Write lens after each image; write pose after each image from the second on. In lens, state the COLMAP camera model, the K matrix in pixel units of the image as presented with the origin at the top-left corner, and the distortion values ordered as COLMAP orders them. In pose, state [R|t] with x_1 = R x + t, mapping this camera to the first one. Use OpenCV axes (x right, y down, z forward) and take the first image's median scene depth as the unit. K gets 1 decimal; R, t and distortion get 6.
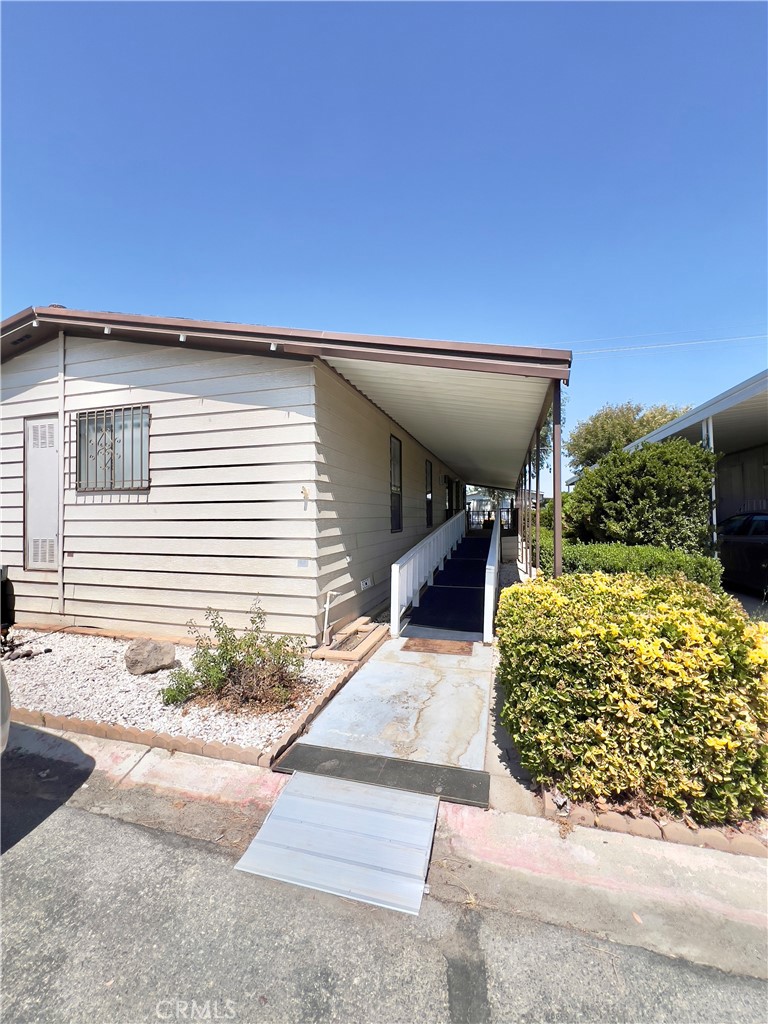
lens RADIAL K [[409.0, 0, 384.8], [0, 409.0, 509.6], [0, 0, 1]] dist [-0.002271, 0.000206]
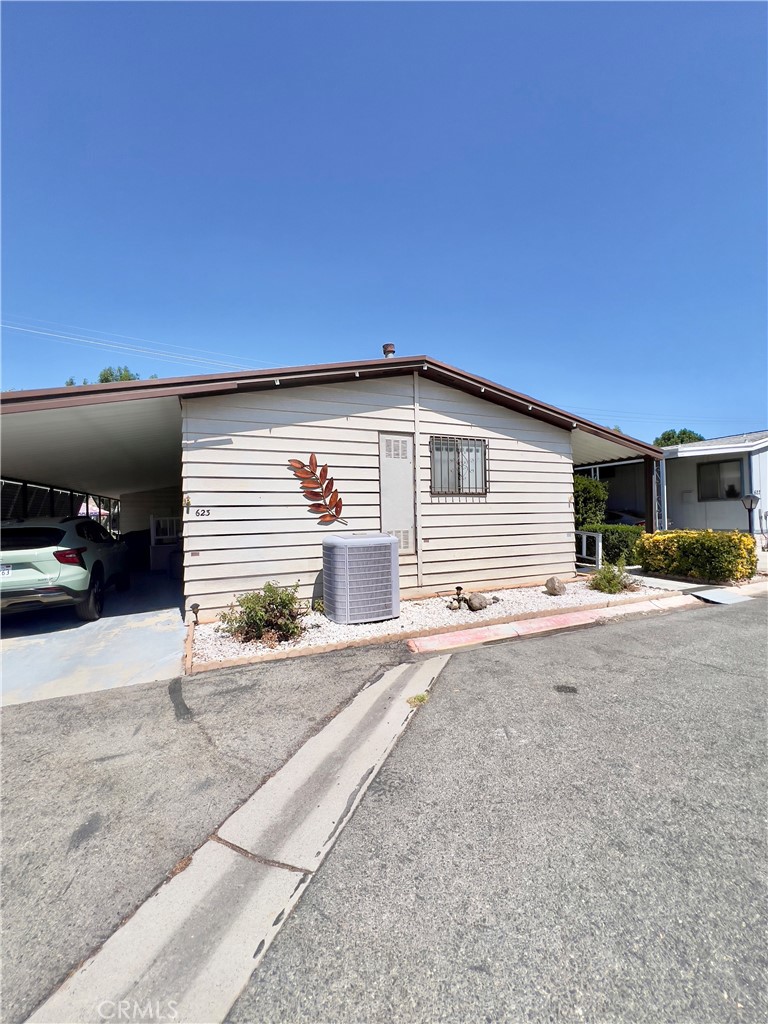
lens RADIAL K [[409.3, 0, 382.1], [0, 409.3, 509.7], [0, 0, 1]] dist [-0.002862, 0.000745]
pose [[0.764797, 0.000478, 0.644271, -1.810538], [0.003875, 0.999978, -0.005341, 0.015417], [-0.644260, 0.006582, 0.764778, 0.070879]]
